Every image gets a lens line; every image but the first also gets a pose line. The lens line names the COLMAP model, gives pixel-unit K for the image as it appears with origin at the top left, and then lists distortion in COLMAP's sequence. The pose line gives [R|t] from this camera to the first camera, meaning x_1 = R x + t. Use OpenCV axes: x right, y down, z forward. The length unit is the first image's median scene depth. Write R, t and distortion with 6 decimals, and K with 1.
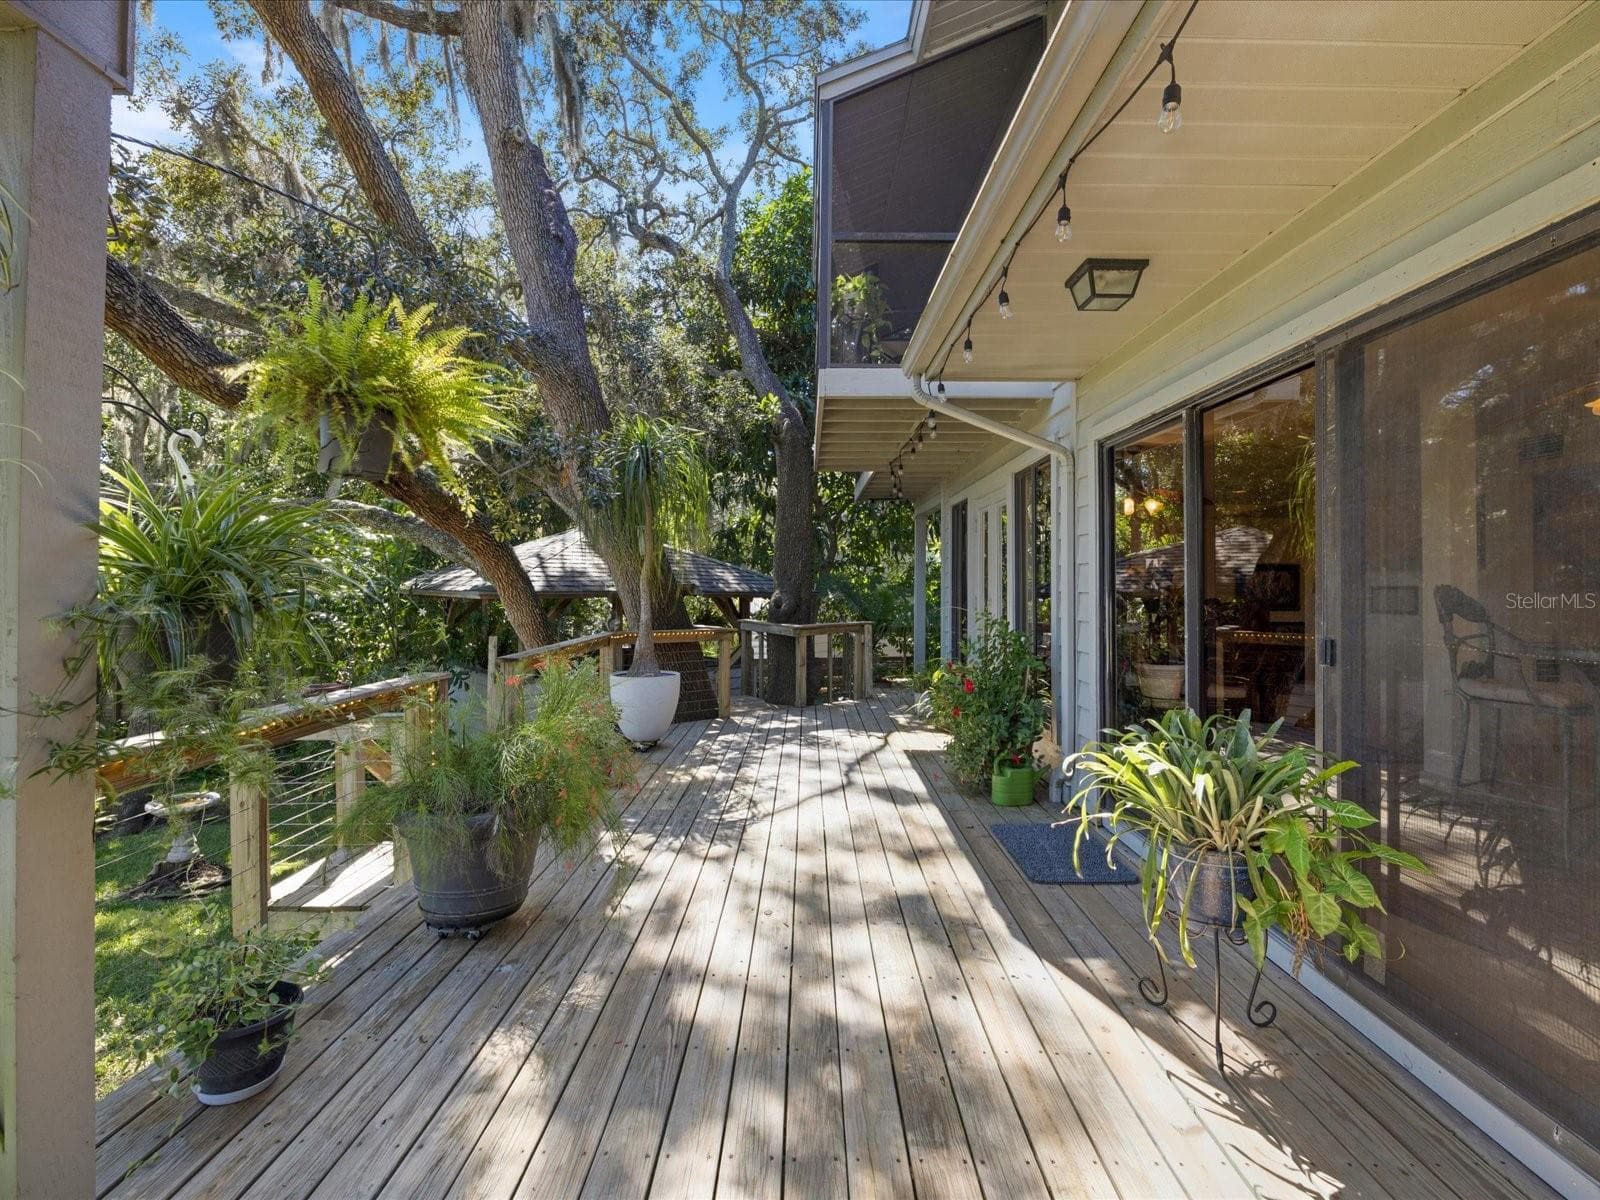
lens RADIAL K [[747.6, 0, 802.0], [0, 747.6, 592.0], [0, 0, 1]] dist [-0.013698, 0.000730]
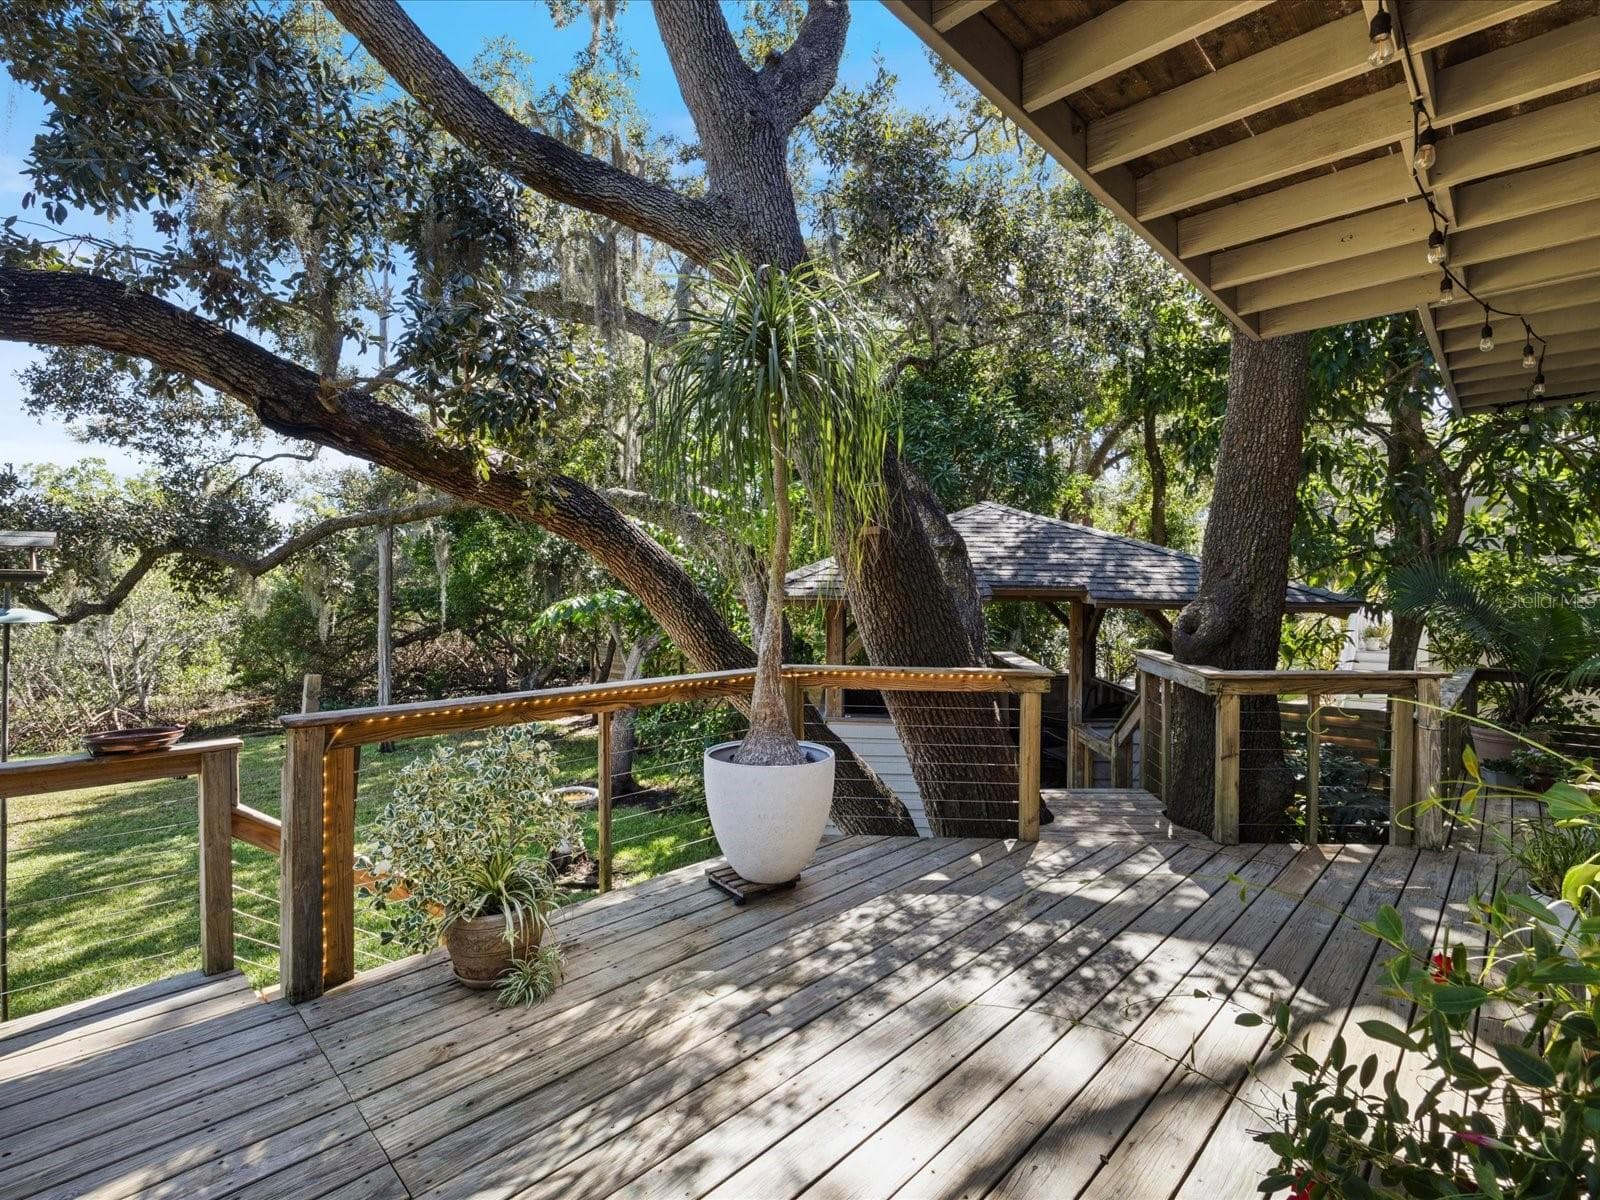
lens RADIAL K [[747.6, 0, 800.4], [0, 747.6, 595.8], [0, 0, 1]] dist [-0.013698, 0.000730]
pose [[0.715898, 0.013275, -0.698079, 0.134732], [-0.006113, 0.999900, 0.012745, -0.008362], [0.698179, -0.004856, 0.715907, 0.476254]]
